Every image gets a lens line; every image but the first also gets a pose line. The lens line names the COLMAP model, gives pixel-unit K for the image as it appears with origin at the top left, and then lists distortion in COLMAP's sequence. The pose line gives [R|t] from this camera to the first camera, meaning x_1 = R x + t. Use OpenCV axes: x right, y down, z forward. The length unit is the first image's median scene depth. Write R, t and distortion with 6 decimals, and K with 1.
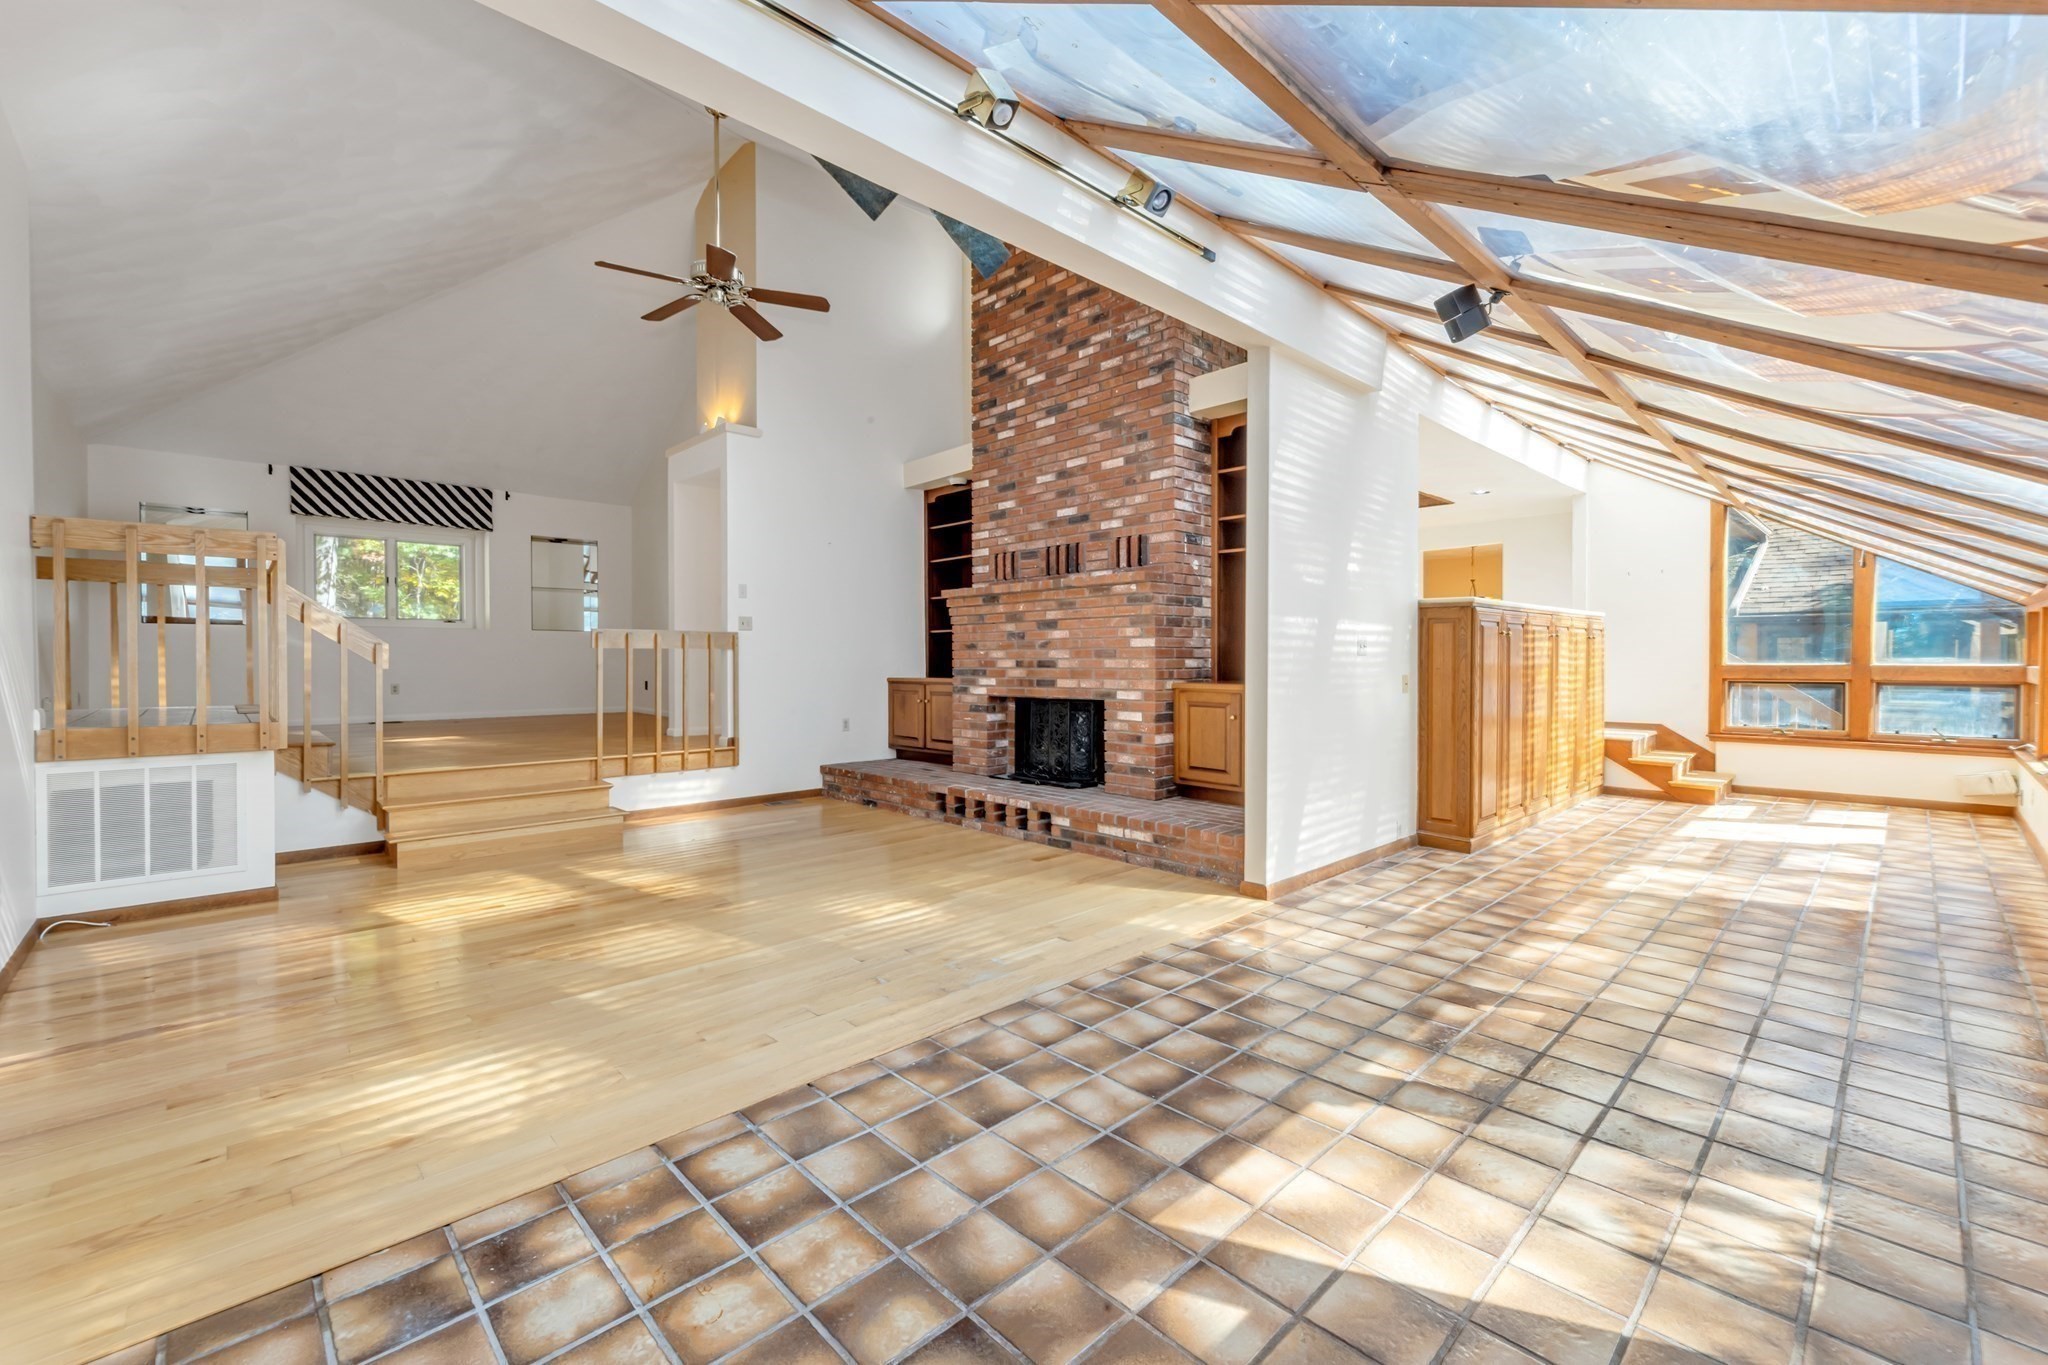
lens RADIAL K [[846.5, 0, 1014.9], [0, 846.5, 673.9], [0, 0, 1]] dist [-0.000984, -0.000338]
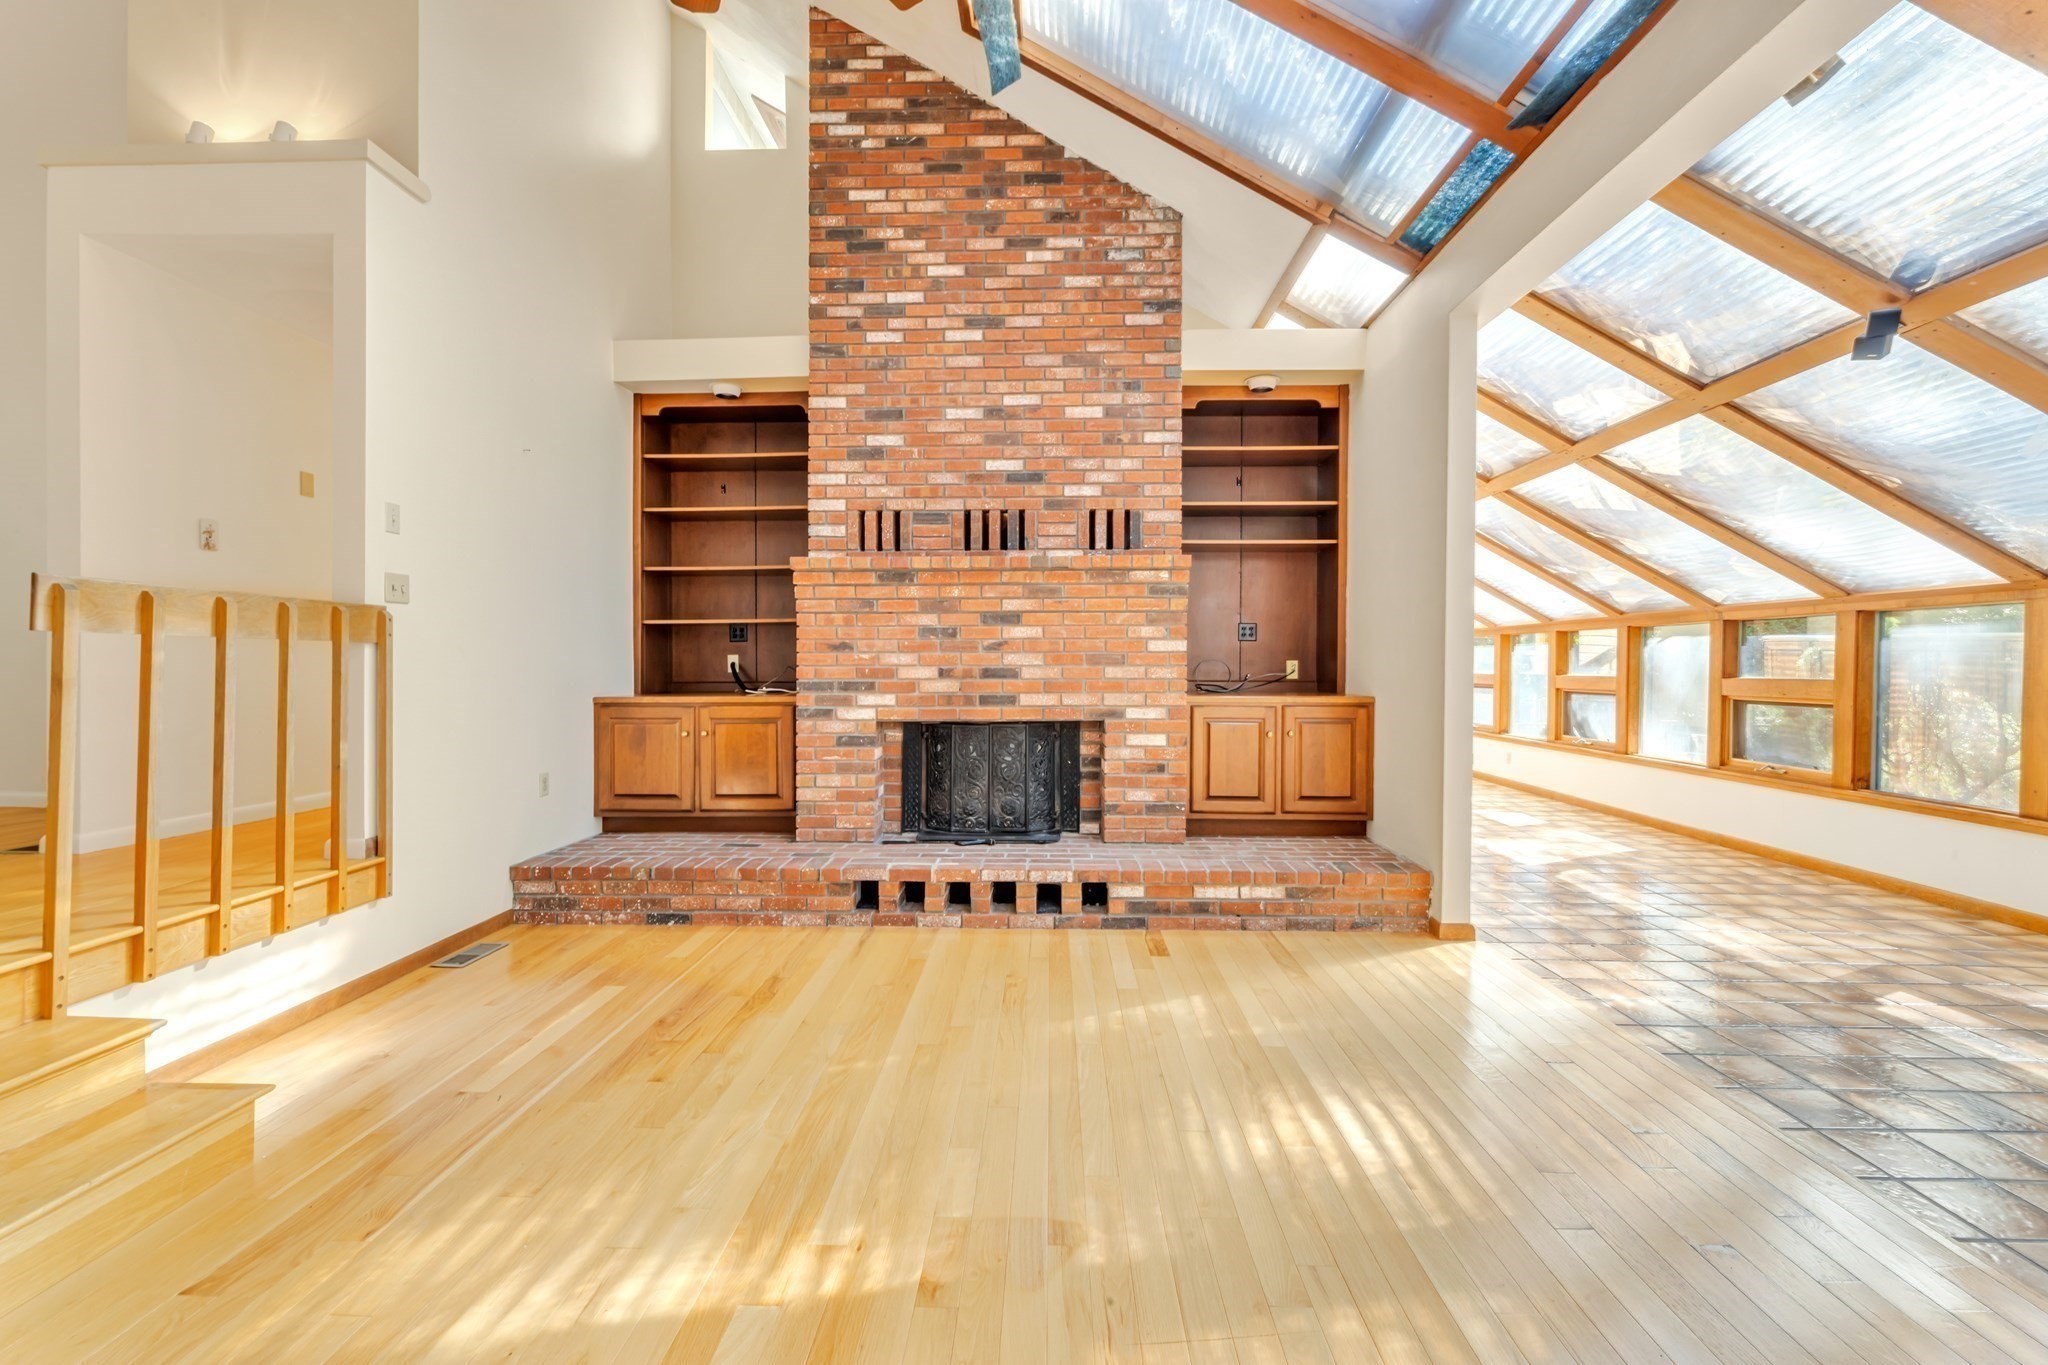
lens RADIAL K [[846.5, 0, 1023.5], [0, 846.5, 672.7], [0, 0, 1]] dist [-0.000984, -0.000338]
pose [[0.711823, -0.003757, 0.702349, -0.435801], [0.009823, 0.999941, -0.004606, -0.008348], [-0.702290, 0.010178, 0.711818, 0.463377]]
